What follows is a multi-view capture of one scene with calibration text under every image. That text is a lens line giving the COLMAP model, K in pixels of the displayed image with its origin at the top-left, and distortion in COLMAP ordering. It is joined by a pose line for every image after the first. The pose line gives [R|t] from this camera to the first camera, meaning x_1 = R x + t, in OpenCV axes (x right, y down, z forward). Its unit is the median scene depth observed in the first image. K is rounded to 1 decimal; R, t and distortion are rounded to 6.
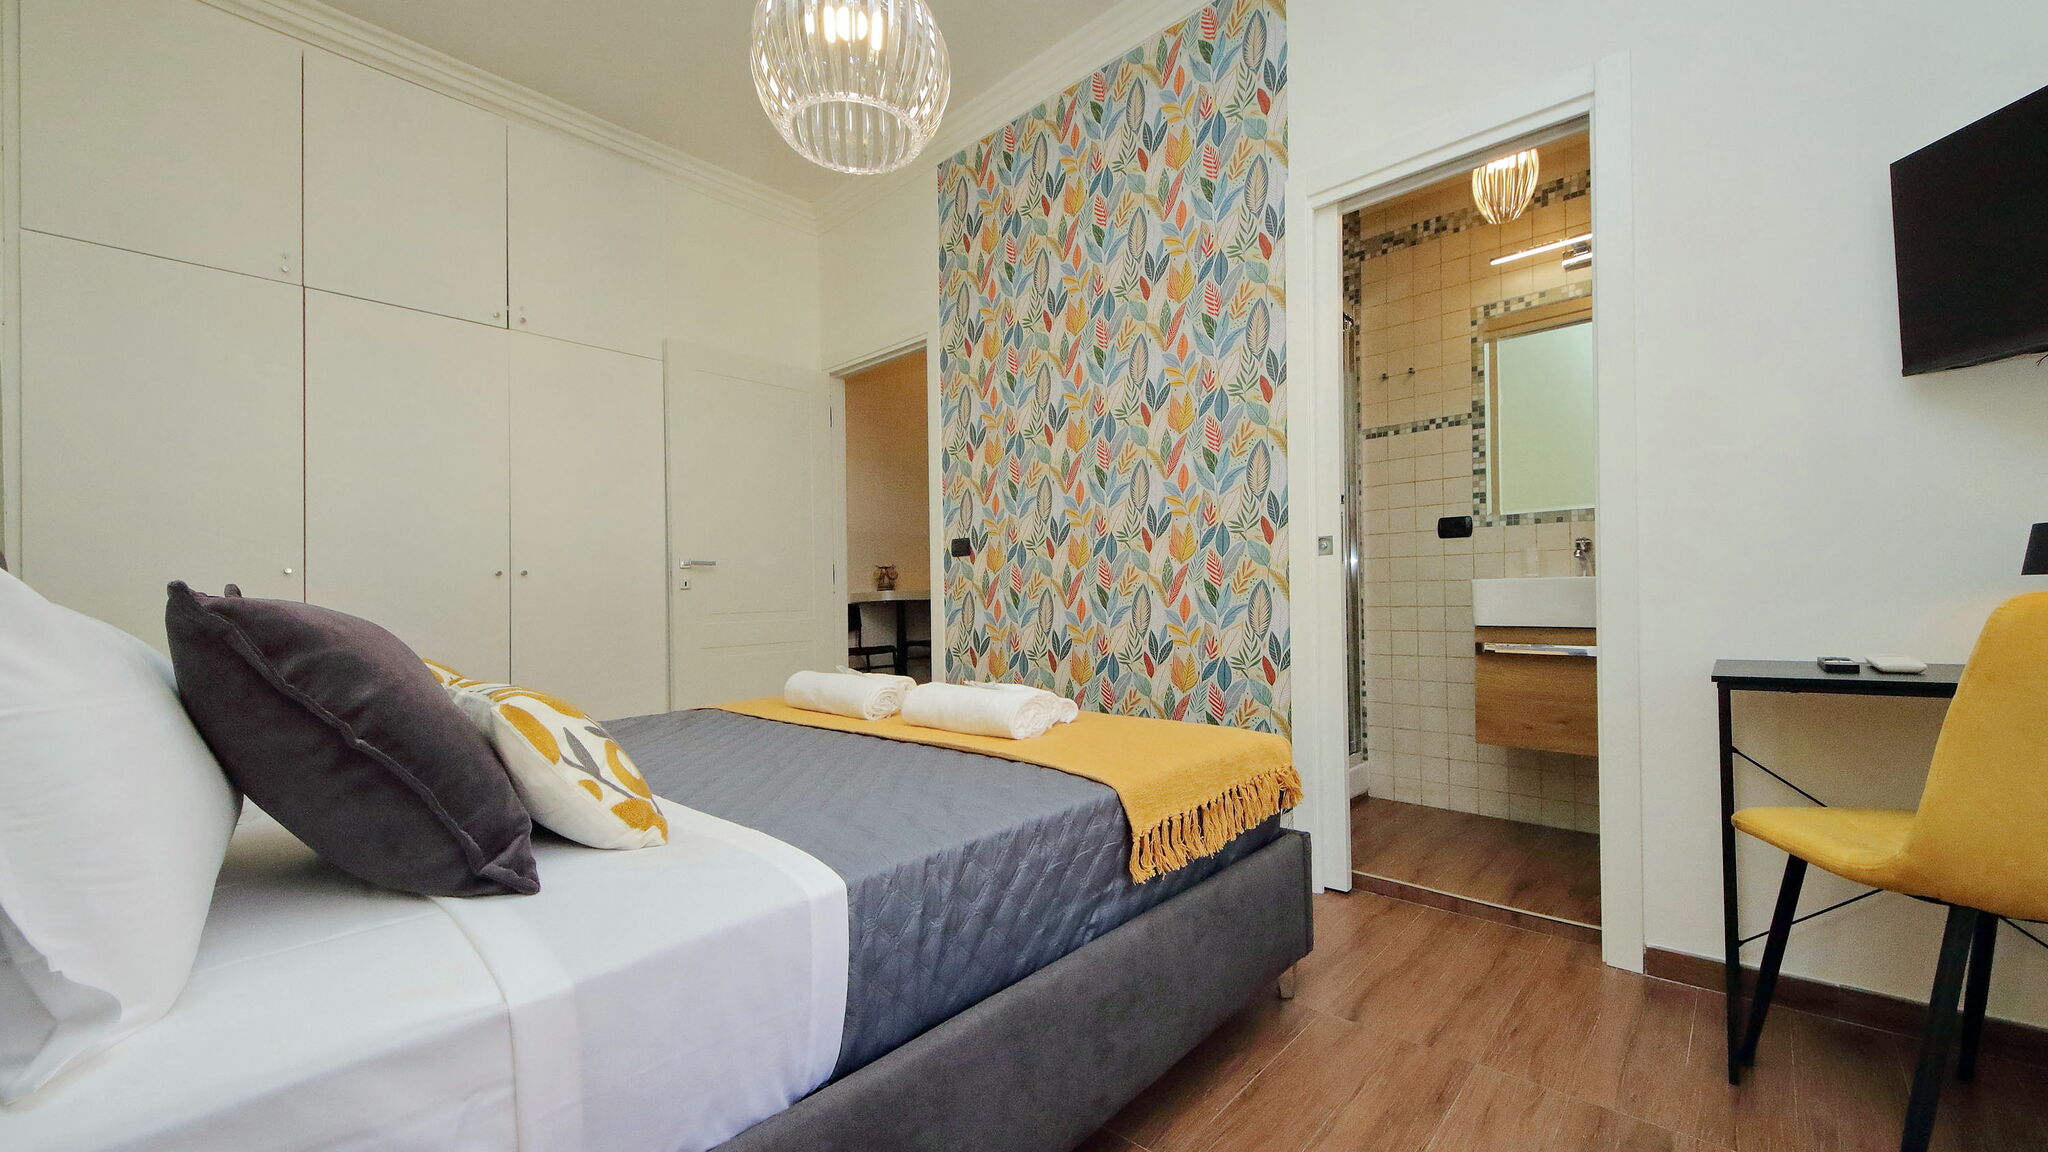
lens RADIAL K [[788.8, 0, 1005.4], [0, 788.8, 602.3], [0, 0, 1]] dist [0.034922, -0.011143]
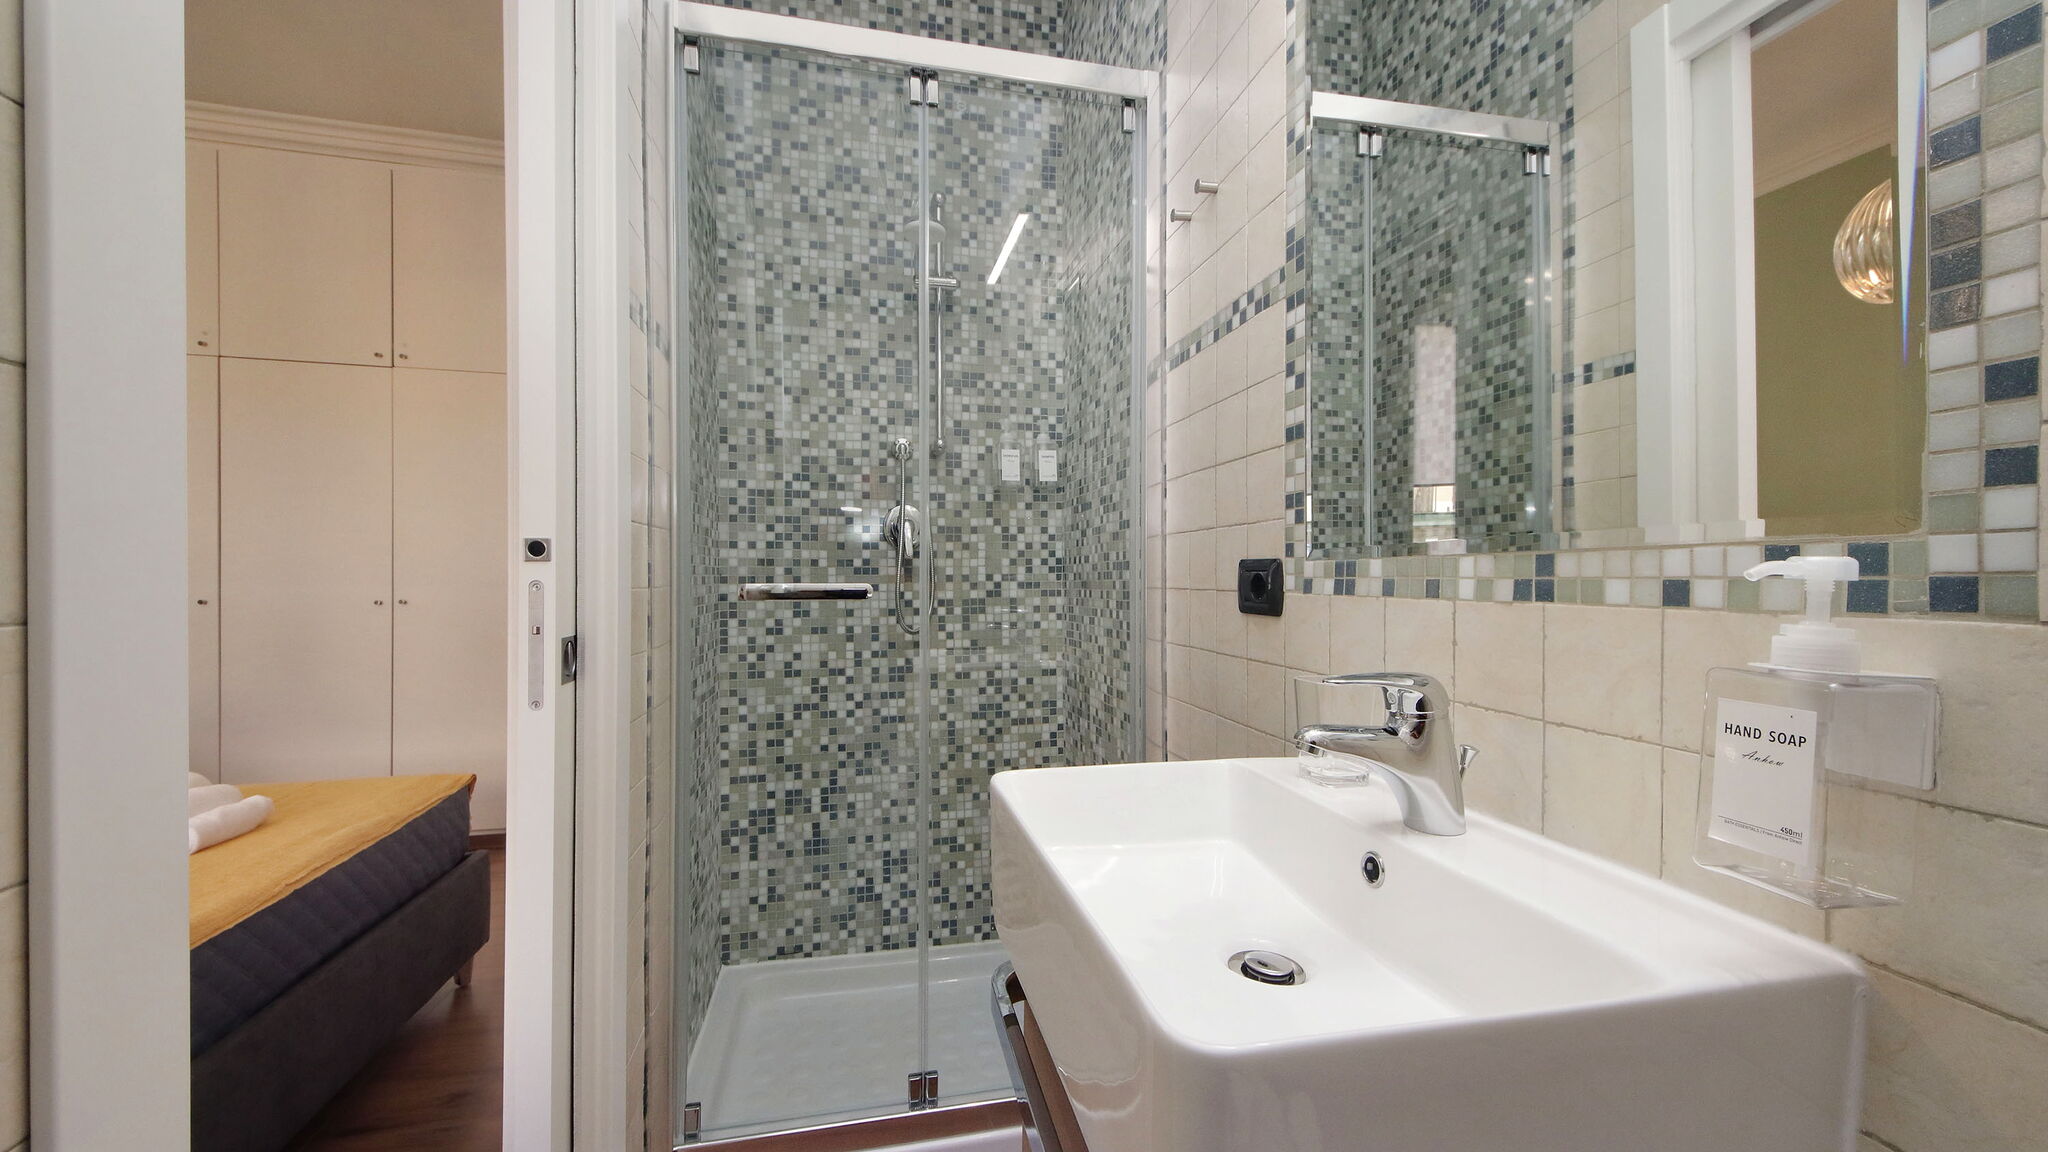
lens RADIAL K [[782.1, 0, 1028.3], [0, 782.1, 606.0], [0, 0, 1]] dist [0.019201, -0.013961]
pose [[0.838670, 0.039650, -0.543195, 0.715426], [-0.024402, 0.999080, 0.035253, -0.101769], [0.544093, -0.016310, 0.838866, 0.677240]]
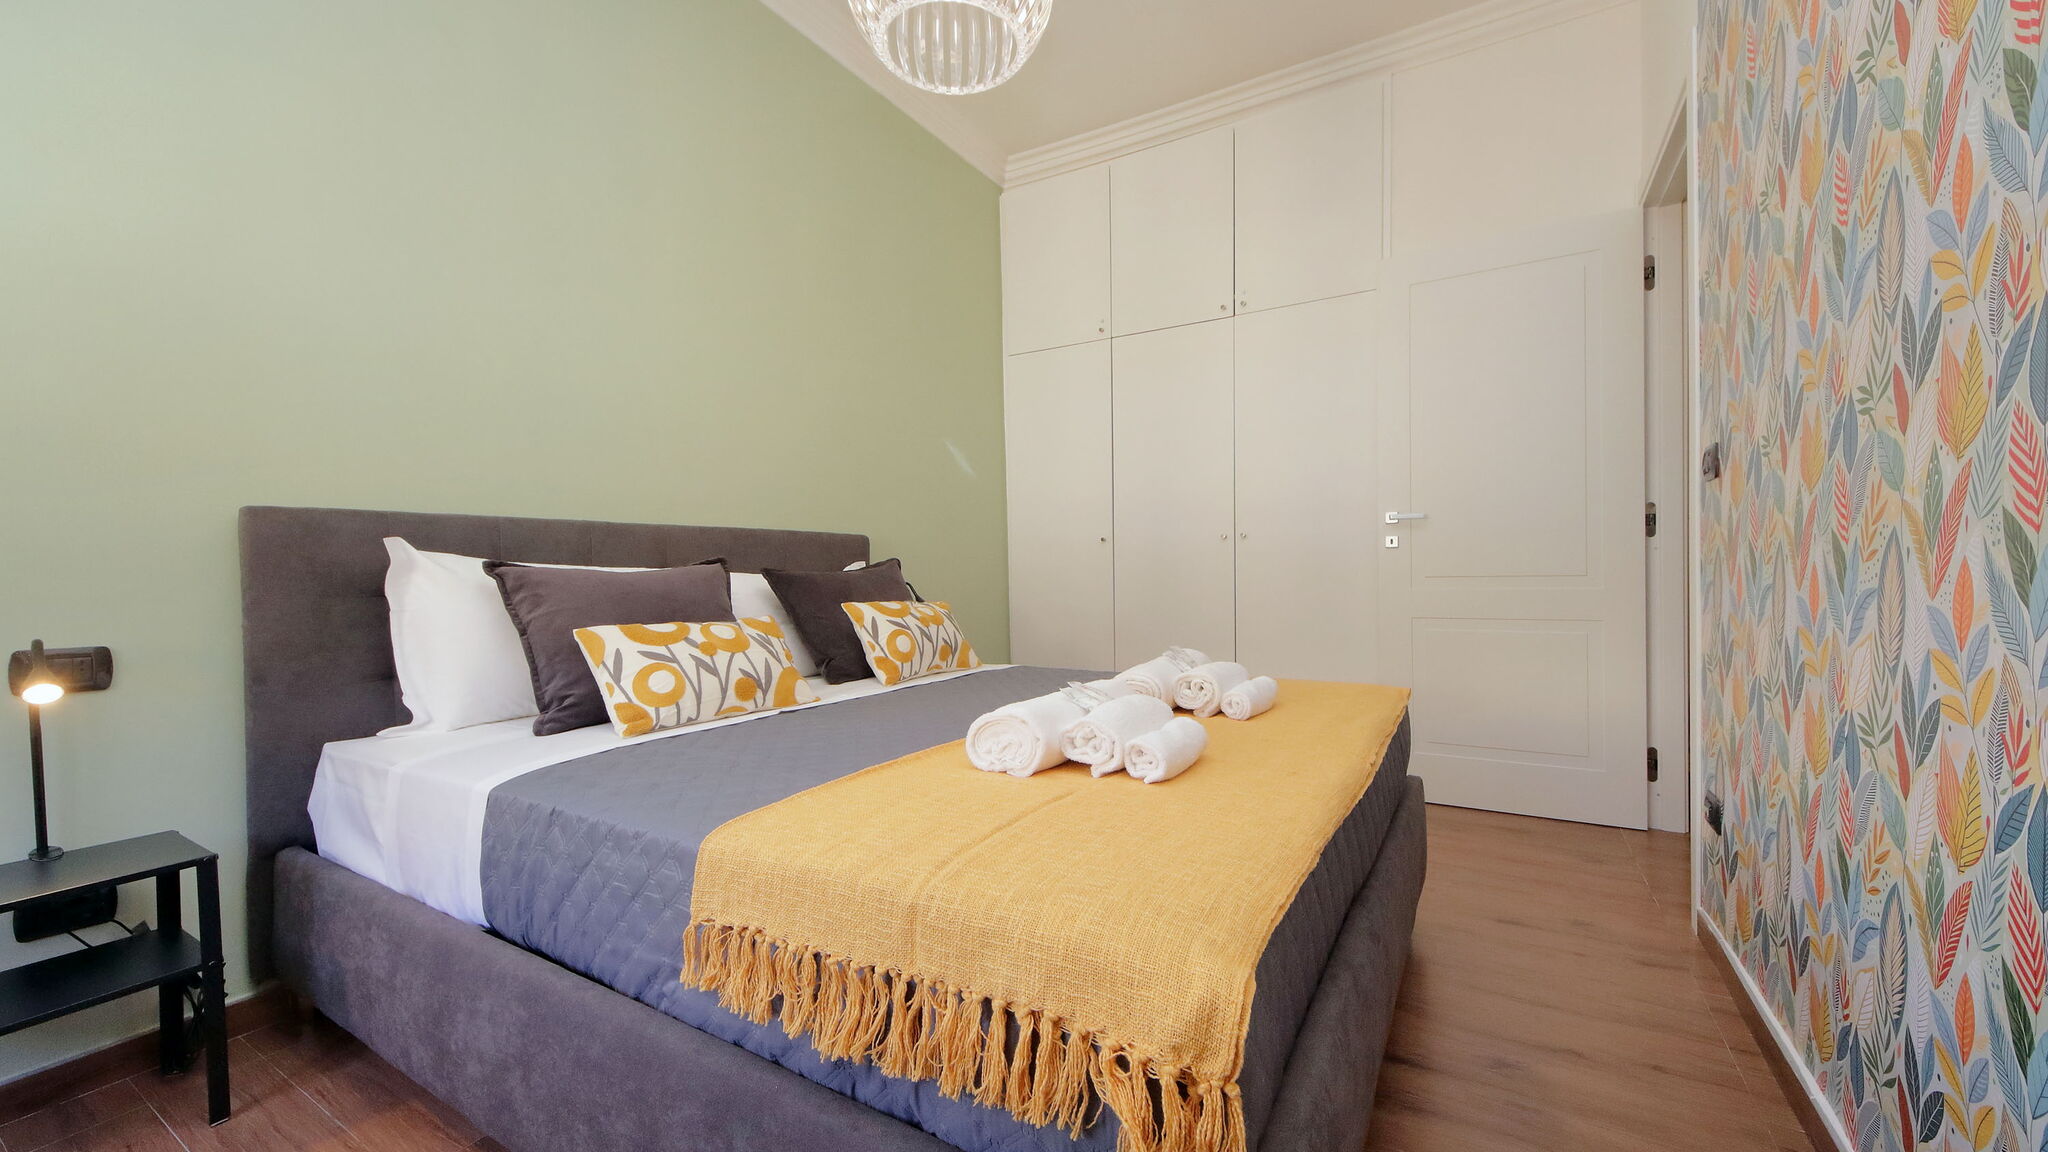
lens RADIAL K [[771.5, 0, 1014.6], [0, 771.5, 572.3], [0, 0, 1]] dist [0.026939, -0.010261]
pose [[0.215008, 0.021315, -0.976380, 0.430667], [0.004244, 0.999732, 0.022759, -0.011953], [0.976603, -0.009037, 0.214860, 0.536677]]
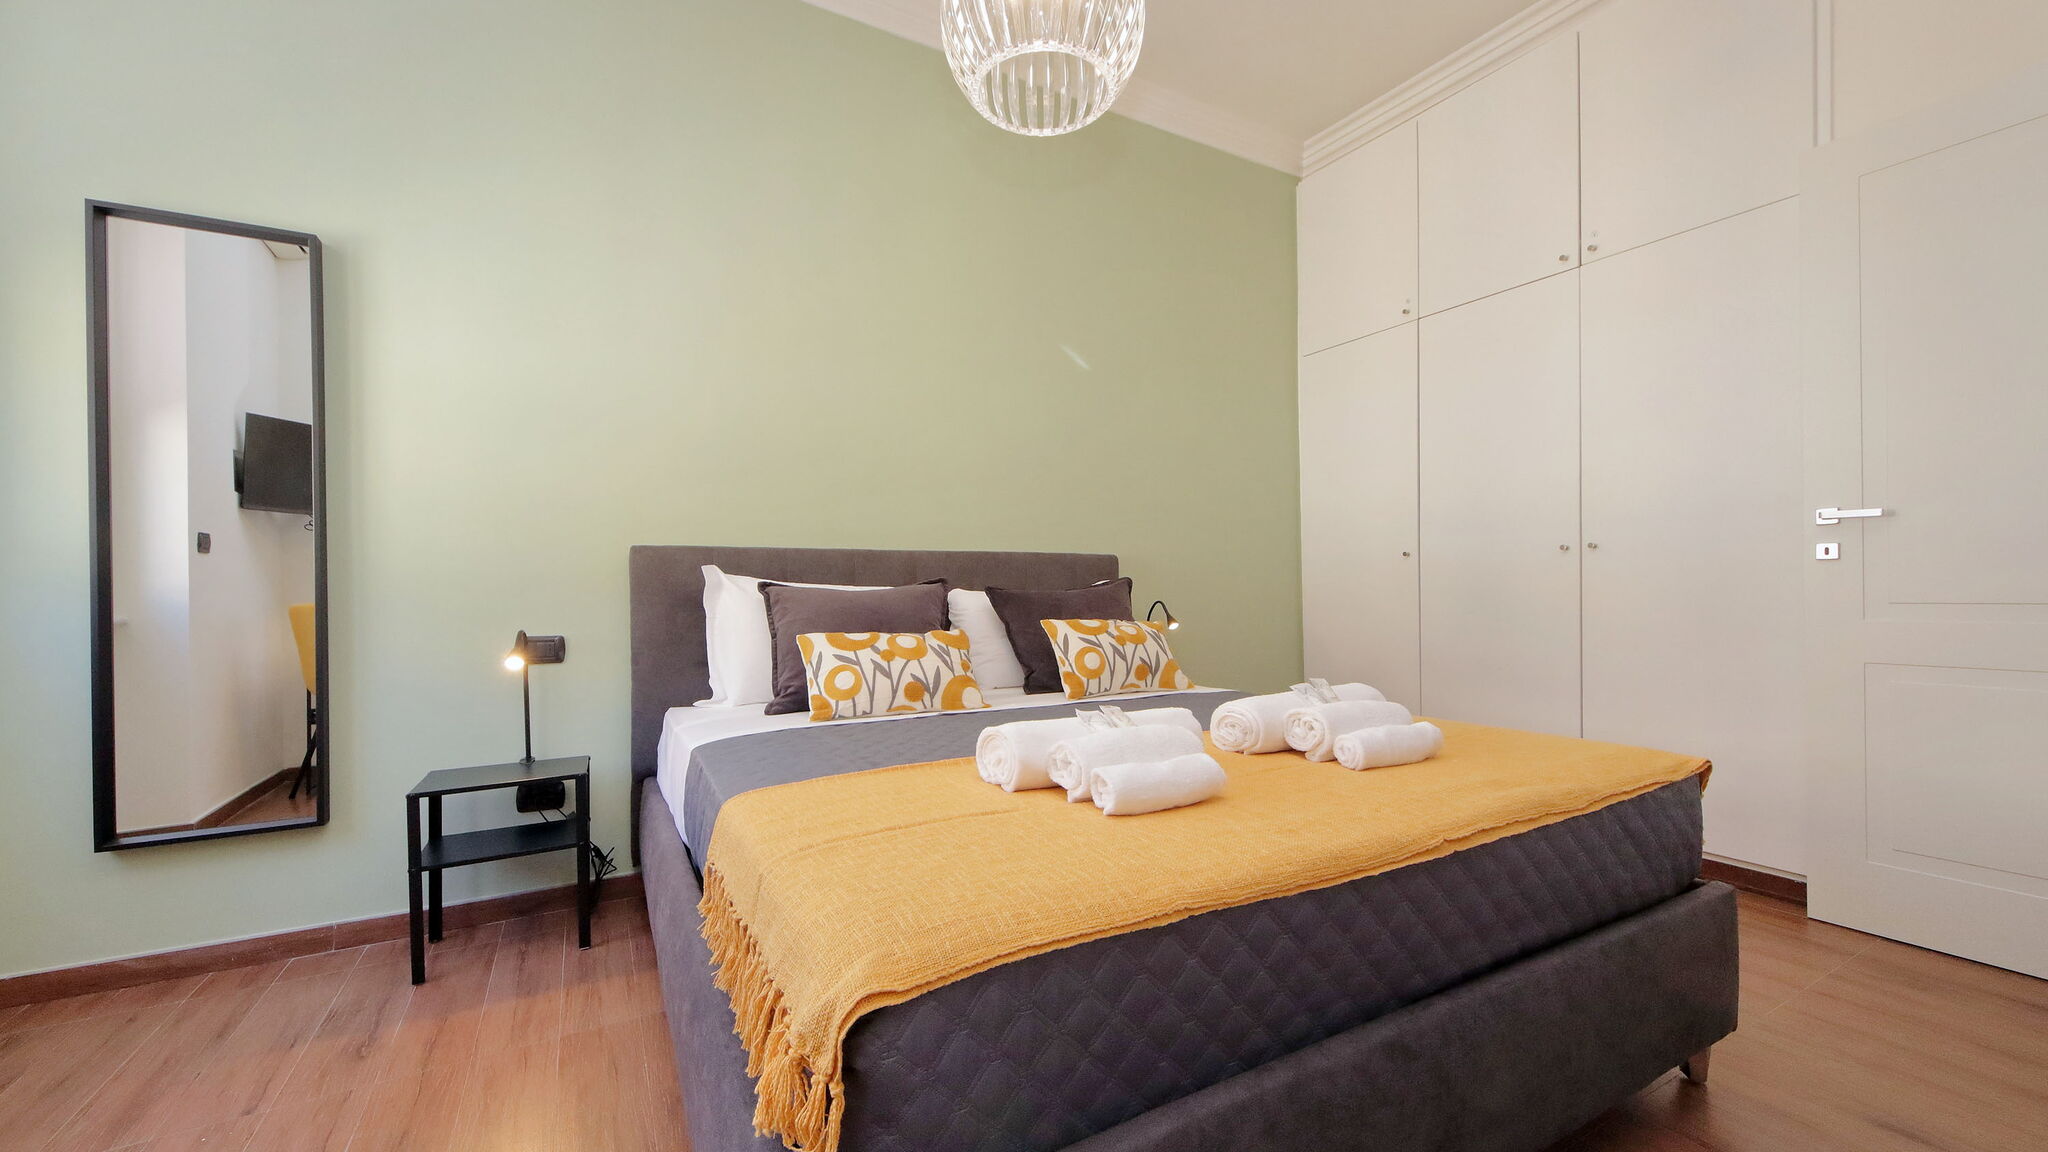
lens RADIAL K [[771.5, 0, 1014.6], [0, 771.5, 572.3], [0, 0, 1]] dist [0.026939, -0.010261]
pose [[-0.304426, 0.002323, -0.952533, 0.437916], [0.010742, 0.999942, -0.000994, -0.014712], [0.952475, -0.010535, -0.304433, 0.764184]]
